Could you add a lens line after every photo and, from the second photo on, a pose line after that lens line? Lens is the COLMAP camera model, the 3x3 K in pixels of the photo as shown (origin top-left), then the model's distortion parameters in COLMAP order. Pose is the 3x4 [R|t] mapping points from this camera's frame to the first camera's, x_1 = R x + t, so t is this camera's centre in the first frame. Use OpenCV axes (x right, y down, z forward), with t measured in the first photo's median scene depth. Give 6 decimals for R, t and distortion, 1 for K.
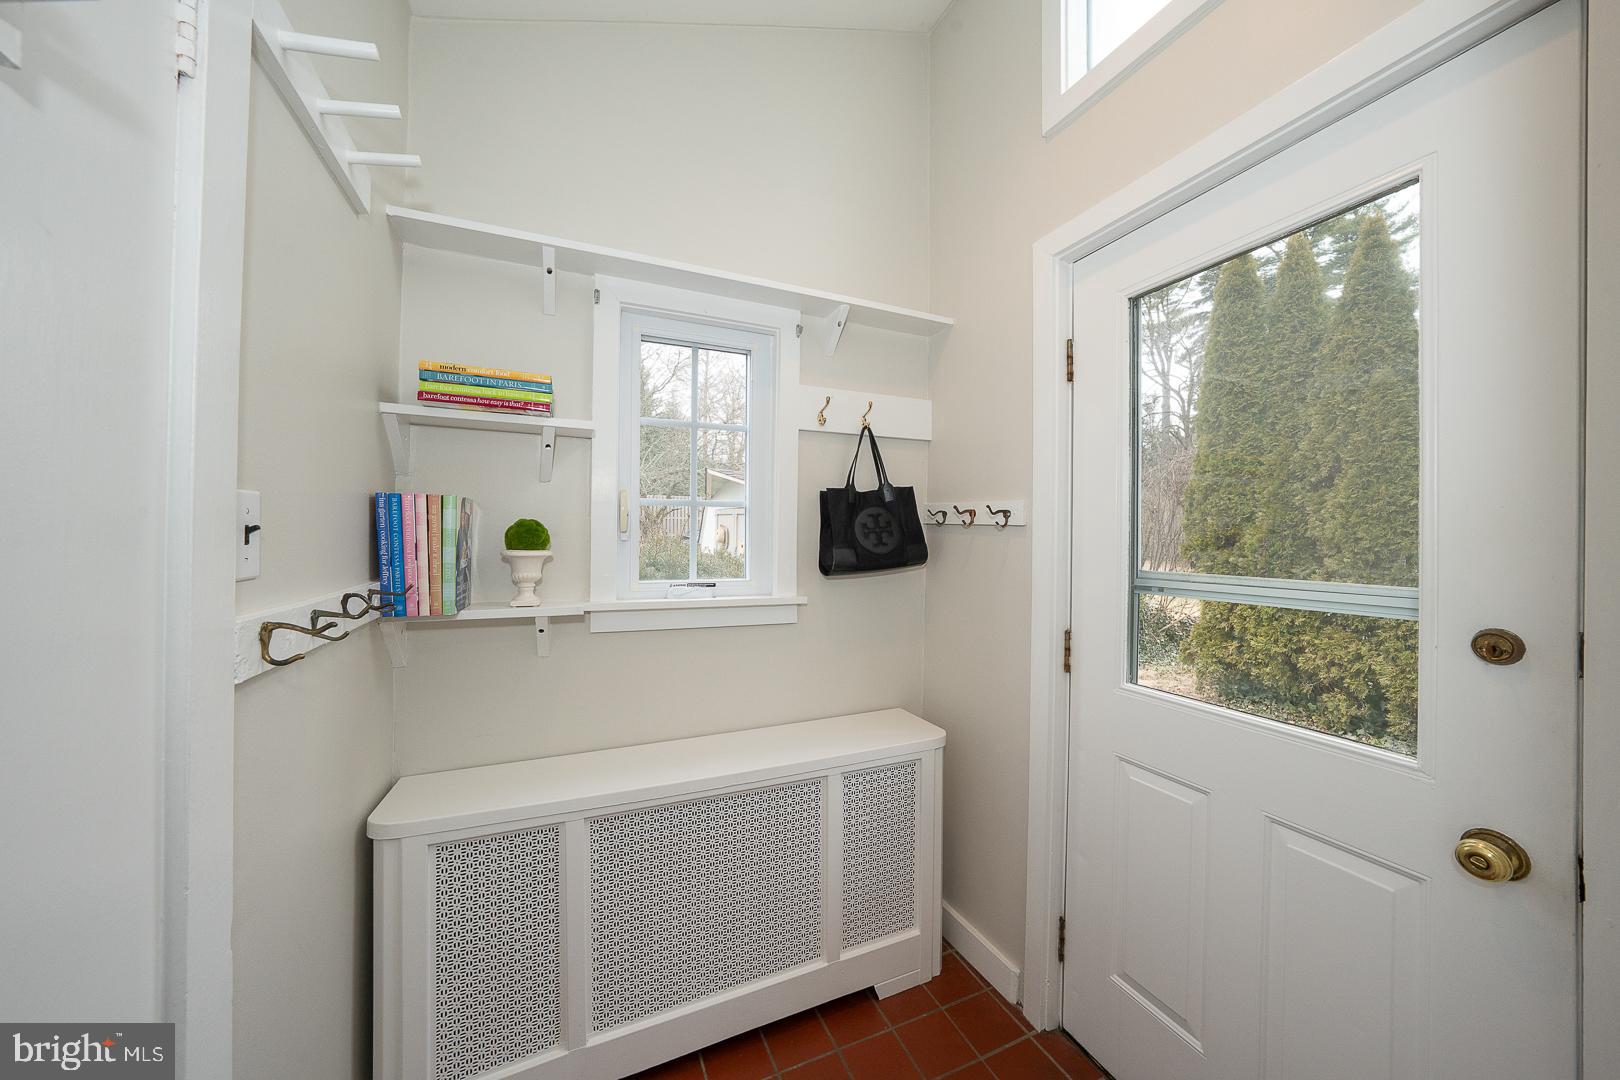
lens RADIAL K [[555.3, 0, 810.2], [0, 555.3, 536.6], [0, 0, 1]] dist [-0.022595, 0.003613]
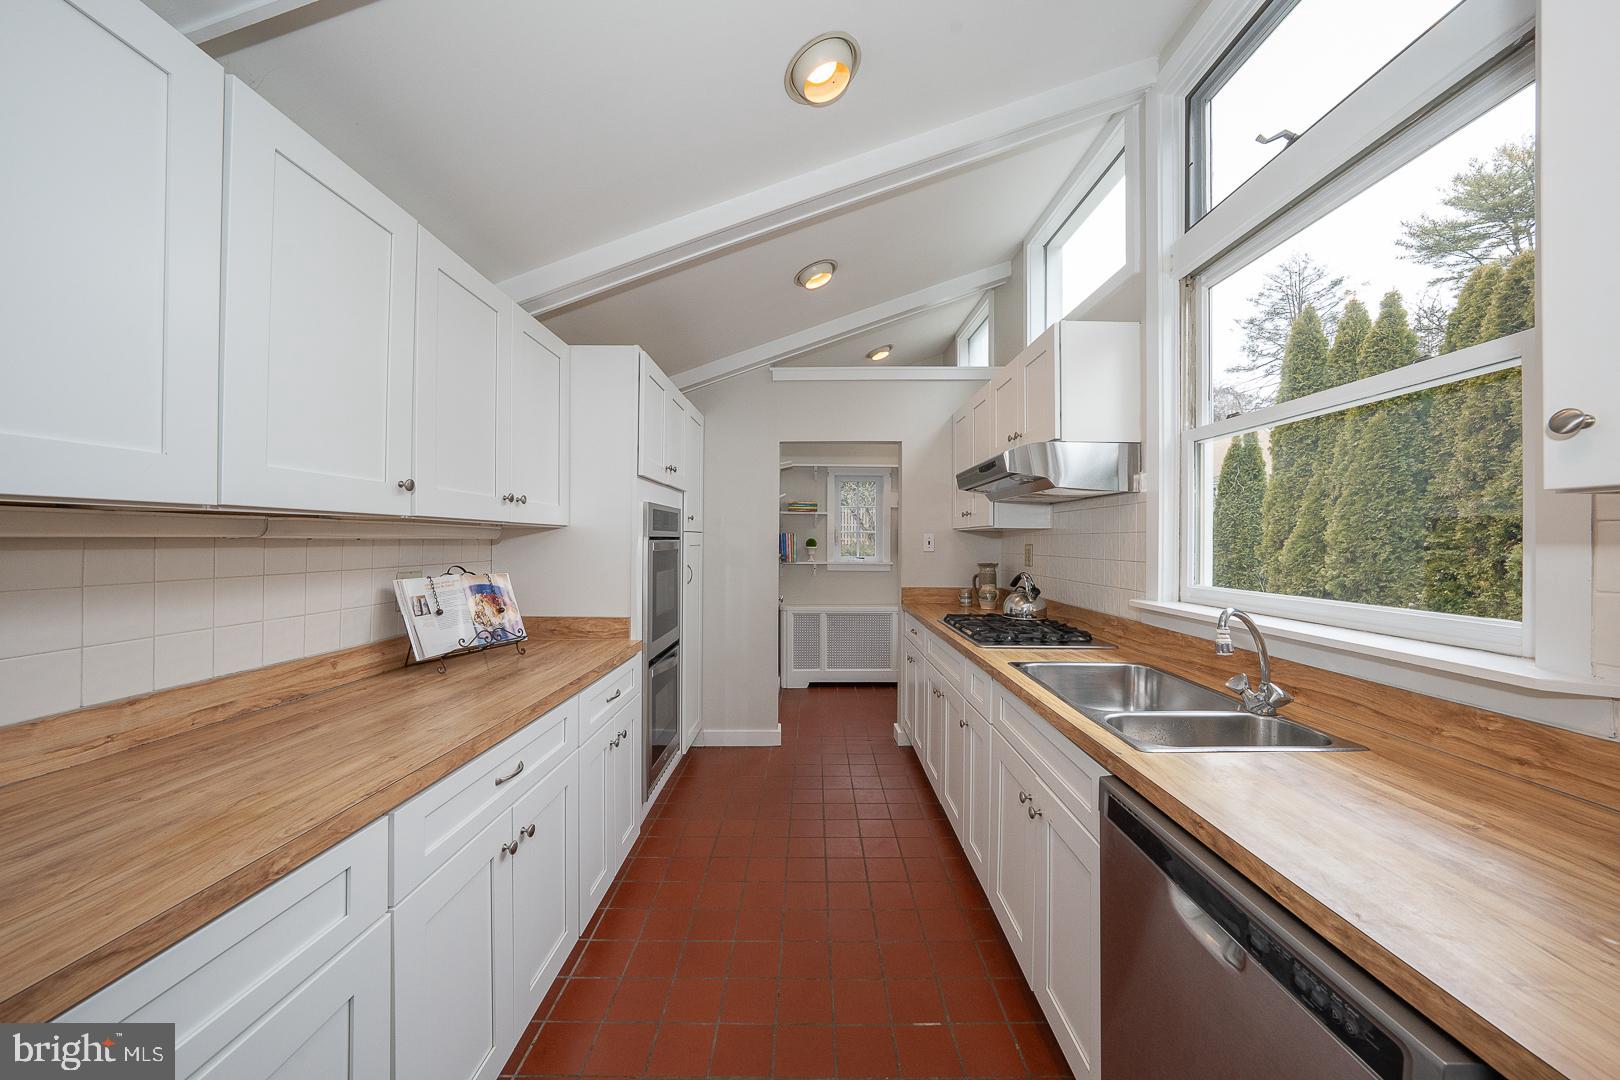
lens RADIAL K [[555.3, 0, 811.6], [0, 555.3, 537.6], [0, 0, 1]] dist [-0.022595, 0.003613]
pose [[0.918245, -0.007719, -0.395938, 0.811606], [0.005326, 0.999960, -0.007143, -0.010735], [0.395977, 0.004450, 0.918249, -2.030671]]
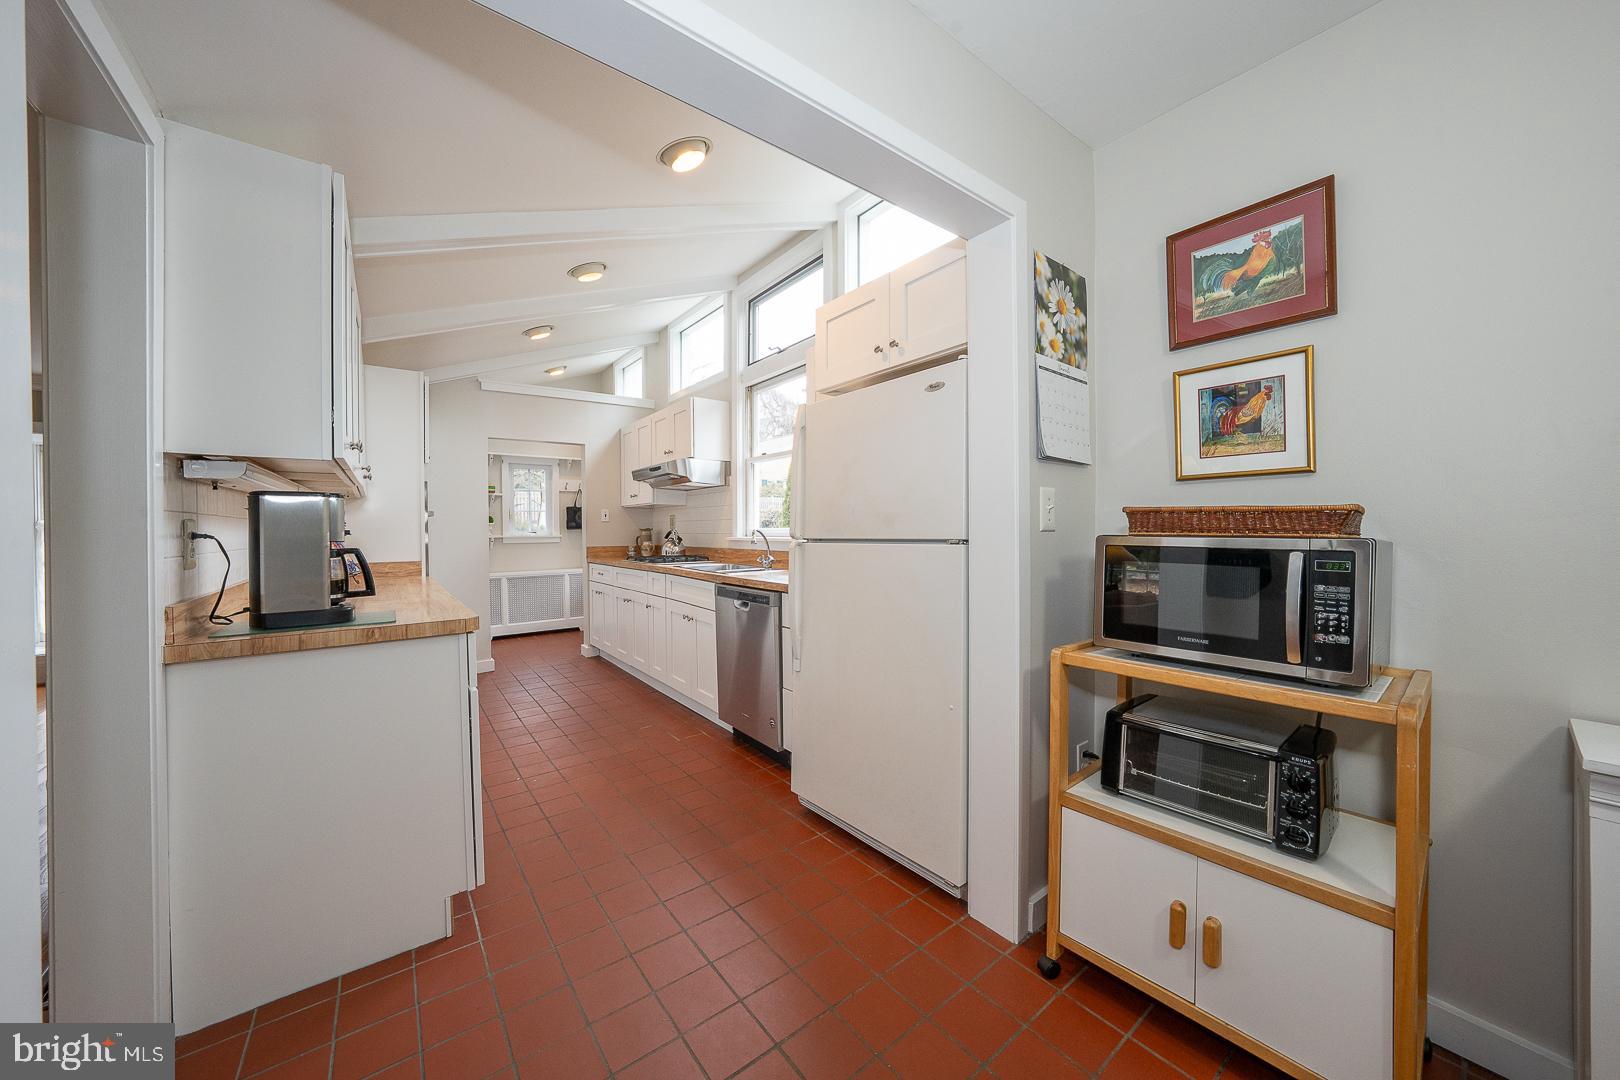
lens RADIAL K [[555.3, 0, 798.8], [0, 555.3, 532.4], [0, 0, 1]] dist [-0.022595, 0.003613]
pose [[0.972353, -0.018947, 0.232747, 0.710986], [0.016306, 0.999779, 0.013268, 0.066813], [-0.232947, -0.009106, 0.972447, -3.158665]]
